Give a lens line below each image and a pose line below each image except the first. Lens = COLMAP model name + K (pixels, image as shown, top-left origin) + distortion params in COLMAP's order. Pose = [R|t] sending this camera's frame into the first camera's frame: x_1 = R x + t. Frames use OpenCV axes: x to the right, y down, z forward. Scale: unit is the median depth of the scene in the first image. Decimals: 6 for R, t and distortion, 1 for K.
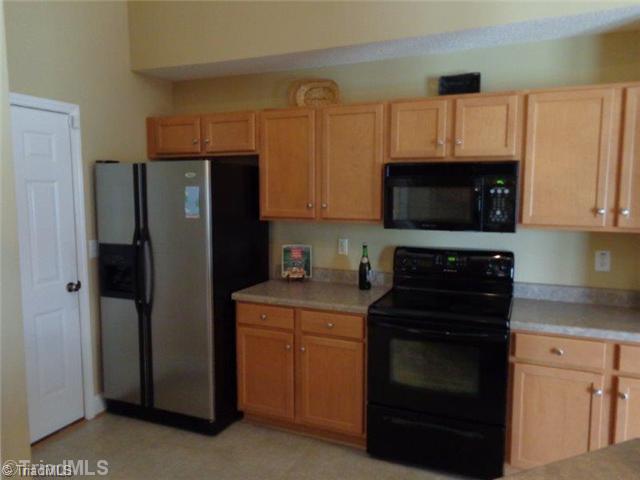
lens RADIAL K [[483.1, 0, 320.0], [0, 483.1, 240.0], [0, 0, 1]] dist [0.013853, 0.000006]
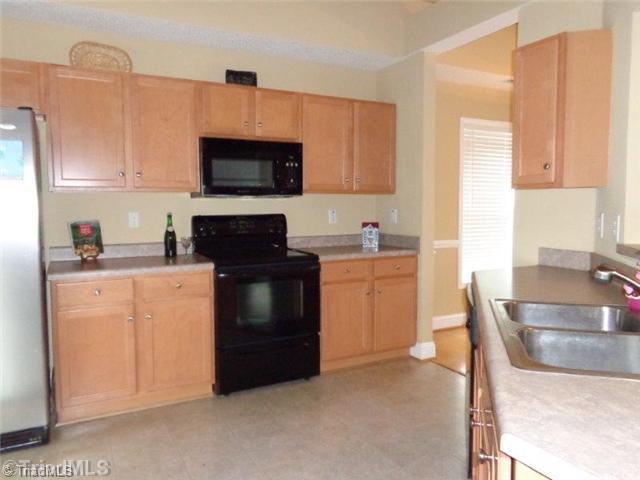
lens RADIAL K [[483.1, 0, 320.0], [0, 483.1, 240.0], [0, 0, 1]] dist [0.013853, 0.000006]
pose [[0.627197, -0.068518, 0.775841, -0.578118], [0.083571, 0.996292, 0.020428, 0.079036], [-0.774364, 0.052026, 0.630598, 0.096365]]
